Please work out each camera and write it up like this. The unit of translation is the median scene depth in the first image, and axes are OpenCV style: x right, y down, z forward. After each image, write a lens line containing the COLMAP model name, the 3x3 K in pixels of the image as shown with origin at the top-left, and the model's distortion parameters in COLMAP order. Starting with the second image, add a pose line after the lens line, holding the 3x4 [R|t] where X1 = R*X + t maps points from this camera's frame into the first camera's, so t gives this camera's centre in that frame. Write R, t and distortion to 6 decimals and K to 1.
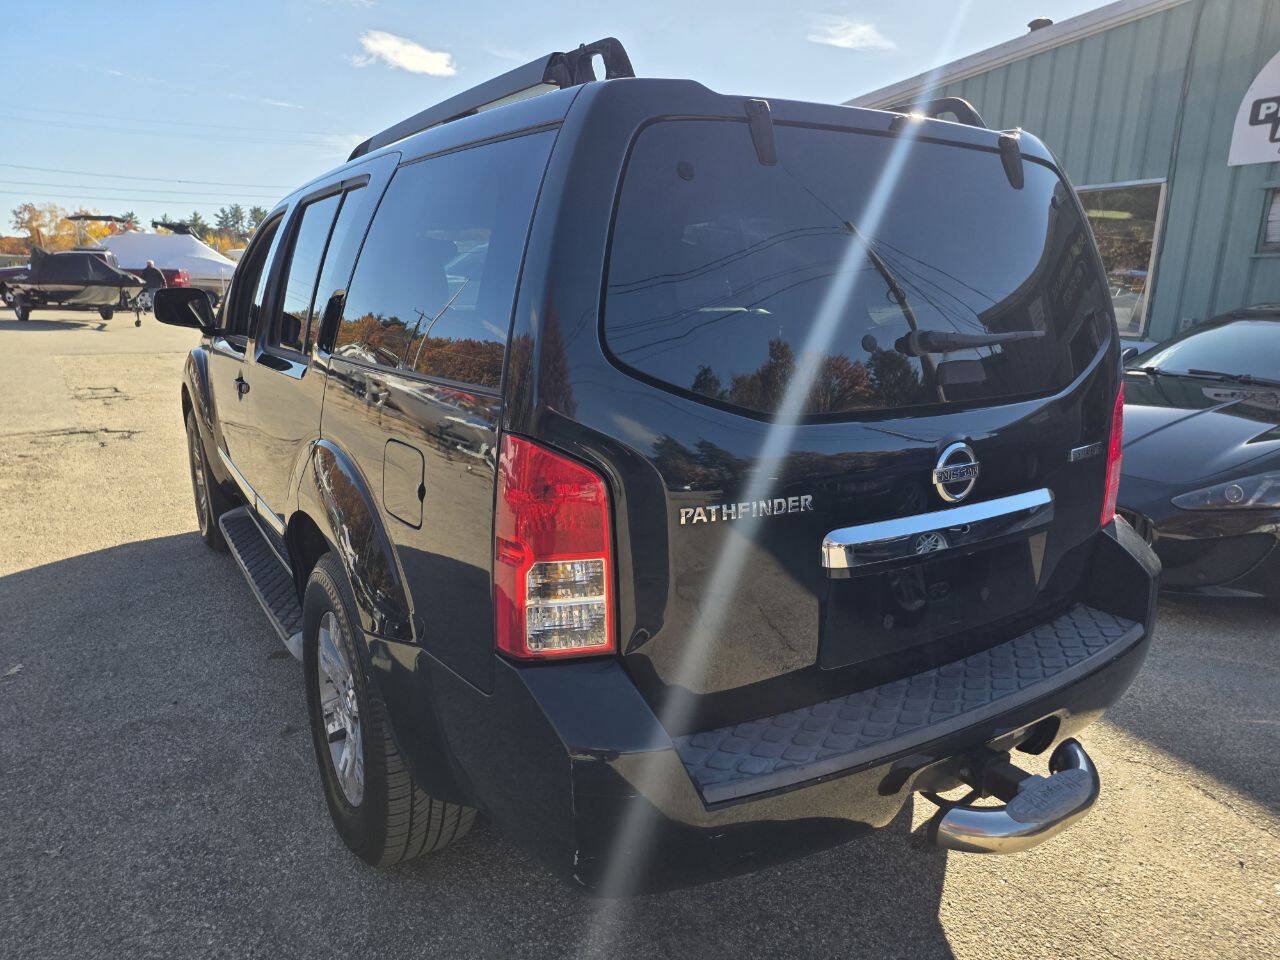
lens RADIAL K [[849.9, 0, 639.1], [0, 849.9, 485.5], [0, 0, 1]] dist [0.029530, -0.011713]
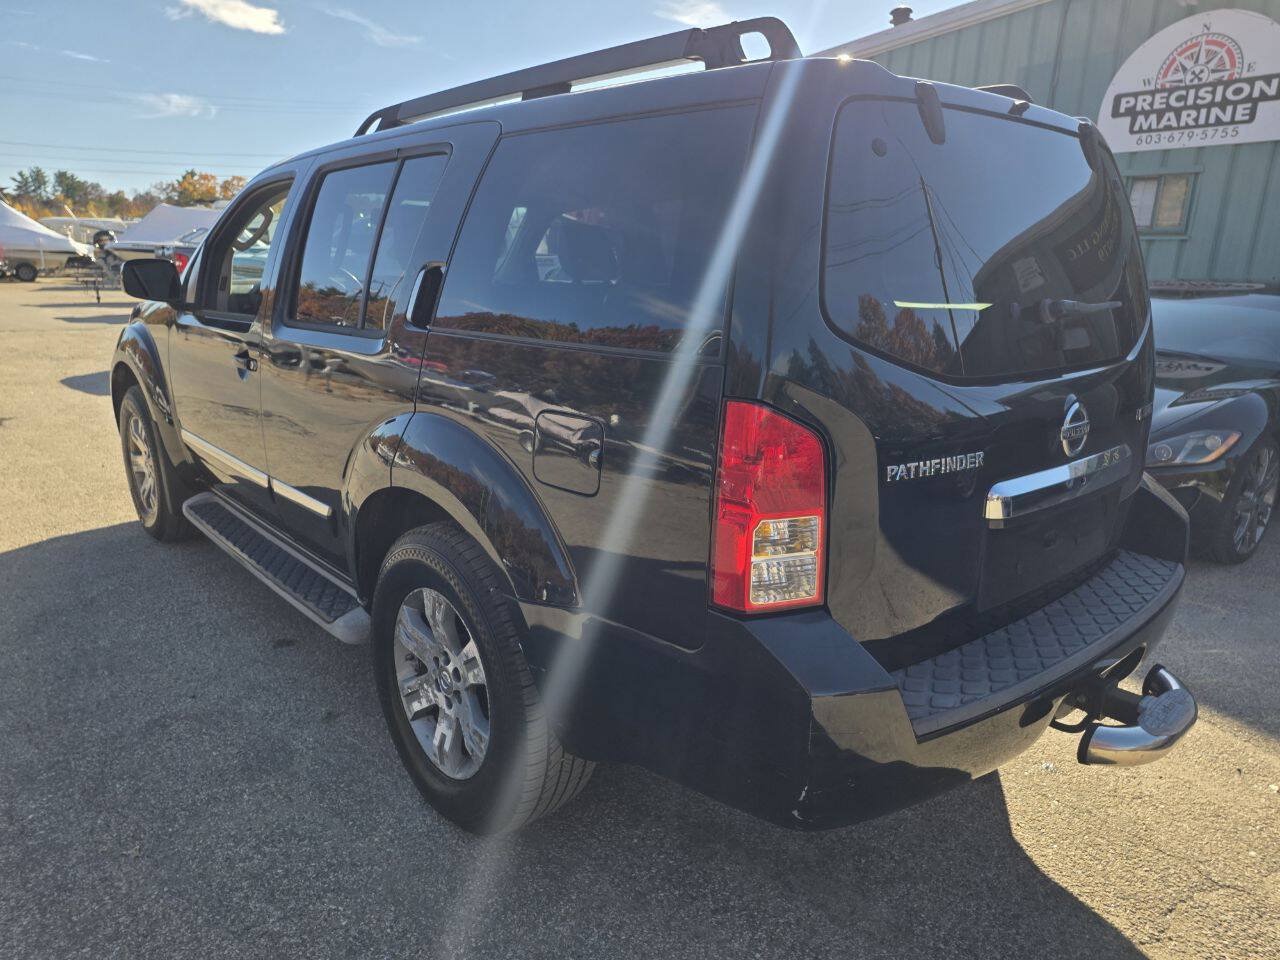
lens RADIAL K [[849.9, 0, 645.6], [0, 849.9, 486.5], [0, 0, 1]] dist [0.029530, -0.011713]
pose [[0.989725, -0.030075, 0.139784, -0.261026], [0.026380, 0.999254, 0.028210, 0.009405], [-0.140528, -0.024233, 0.989780, -0.014461]]
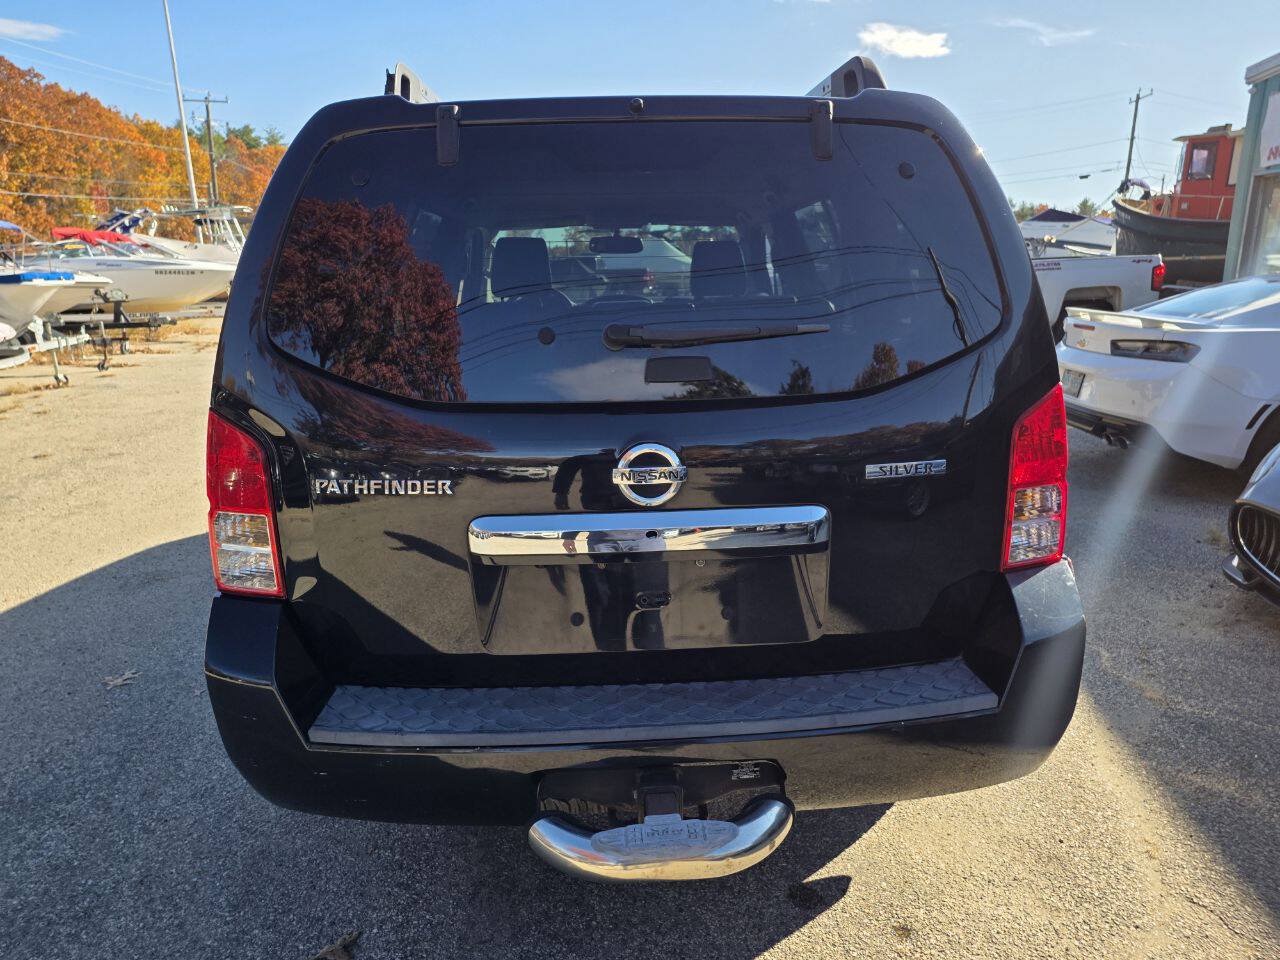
lens RADIAL K [[849.9, 0, 641.1], [0, 849.9, 474.1], [0, 0, 1]] dist [0.029530, -0.011713]
pose [[0.866727, 0.085252, -0.491443, 0.632088], [-0.085660, 0.996088, 0.021721, -0.026701], [0.491372, 0.023271, 0.870639, 0.142443]]
